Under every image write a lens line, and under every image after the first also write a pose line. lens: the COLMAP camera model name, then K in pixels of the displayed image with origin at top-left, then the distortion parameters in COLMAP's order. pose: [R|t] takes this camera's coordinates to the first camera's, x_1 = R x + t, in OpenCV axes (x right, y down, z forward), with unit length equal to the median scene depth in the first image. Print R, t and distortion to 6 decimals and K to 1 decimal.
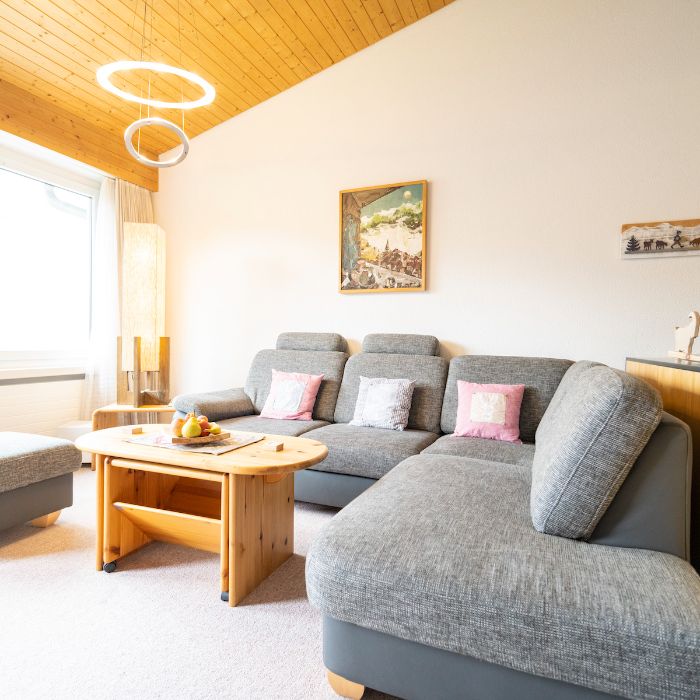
lens RADIAL K [[448.7, 0, 350.0], [0, 448.7, 350.0], [0, 0, 1]] dist [-0.003069, -0.001527]
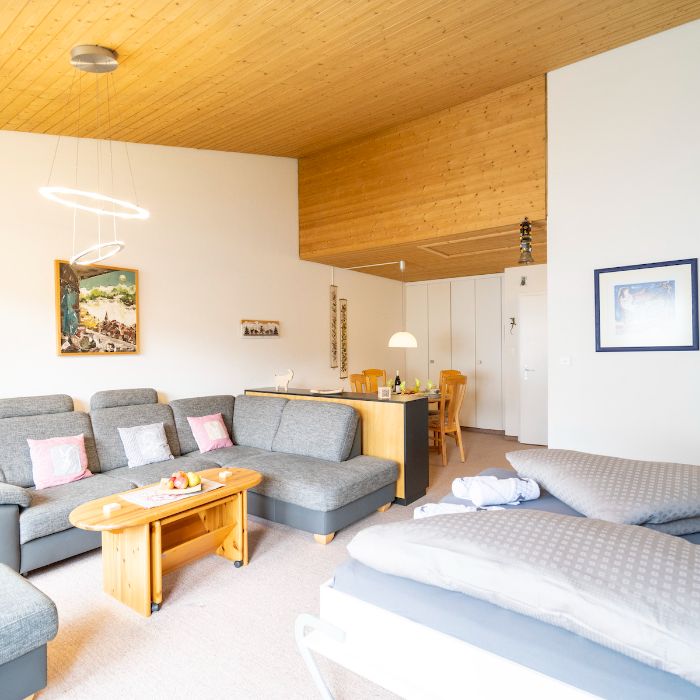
lens RADIAL K [[448.7, 0, 350.0], [0, 448.7, 350.0], [0, 0, 1]] dist [-0.003069, -0.001527]
pose [[0.258312, -0.028069, 0.965654, -0.914839], [0.033108, 0.999248, 0.020189, -0.146801], [-0.965494, 0.026755, 0.259047, 0.064462]]
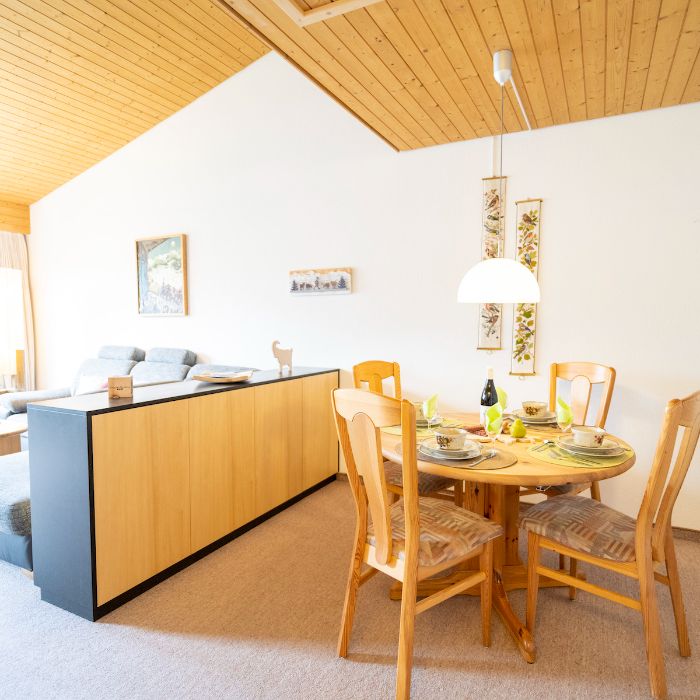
lens RADIAL K [[489.2, 0, 350.0], [0, 489.2, 350.0], [0, 0, 1]] dist [0.001769, 0.003012]
pose [[0.996120, -0.012603, -0.087101, 0.771416], [0.015838, 0.999206, 0.036552, -0.073015], [0.086571, -0.037789, 0.995529, -0.423300]]
